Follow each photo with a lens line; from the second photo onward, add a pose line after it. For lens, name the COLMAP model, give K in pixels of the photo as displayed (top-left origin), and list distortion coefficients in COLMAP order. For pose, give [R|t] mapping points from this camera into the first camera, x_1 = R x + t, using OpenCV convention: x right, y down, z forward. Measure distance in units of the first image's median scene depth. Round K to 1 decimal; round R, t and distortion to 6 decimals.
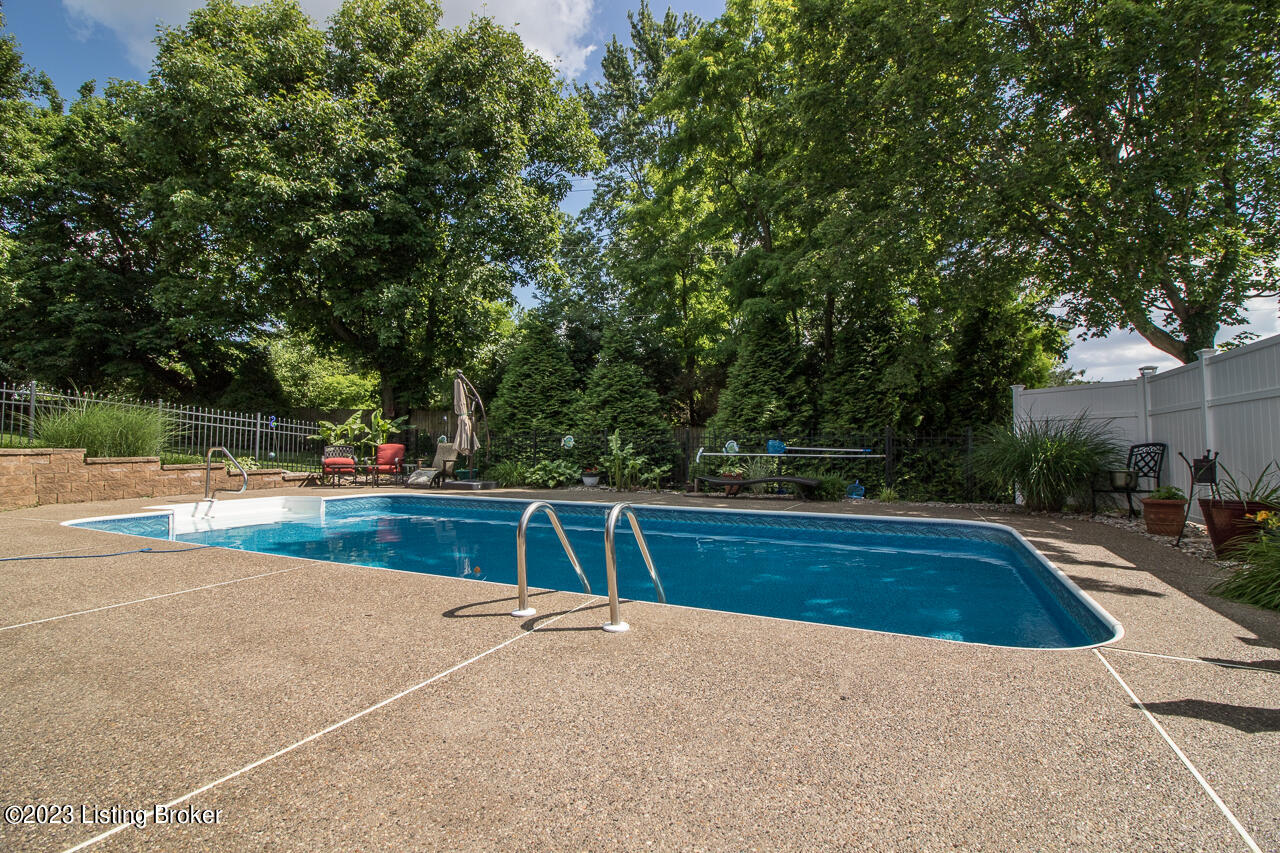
lens RADIAL K [[585.7, 0, 640.0], [0, 585.7, 426.5], [0, 0, 1]] dist [0.000823, 0.000103]
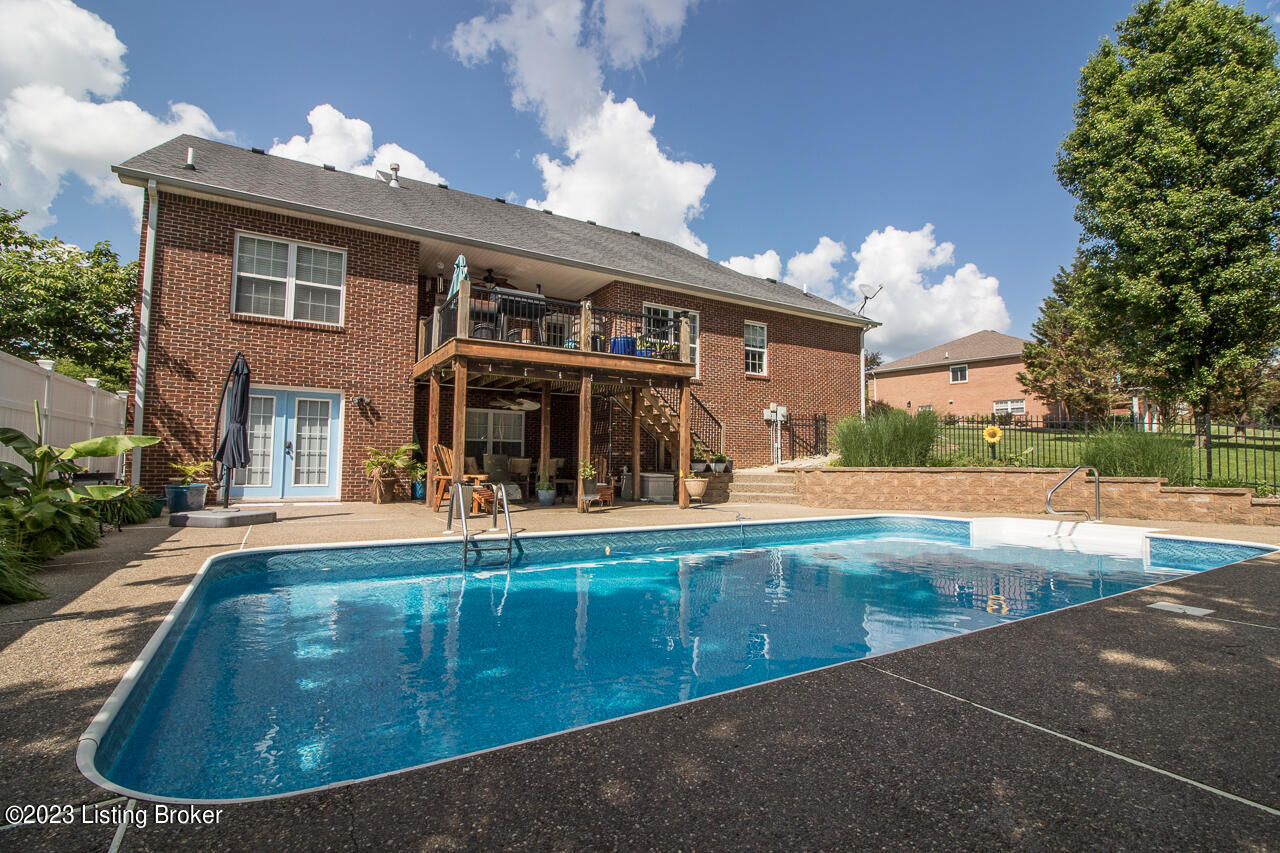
lens RADIAL K [[585.7, 0, 640.0], [0, 585.7, 426.5], [0, 0, 1]] dist [0.000823, 0.000103]
pose [[-0.535368, -0.058708, -0.842576, 0.507805], [0.020307, 0.996398, -0.082329, 0.035043], [0.844375, -0.061186, -0.532248, 0.937295]]
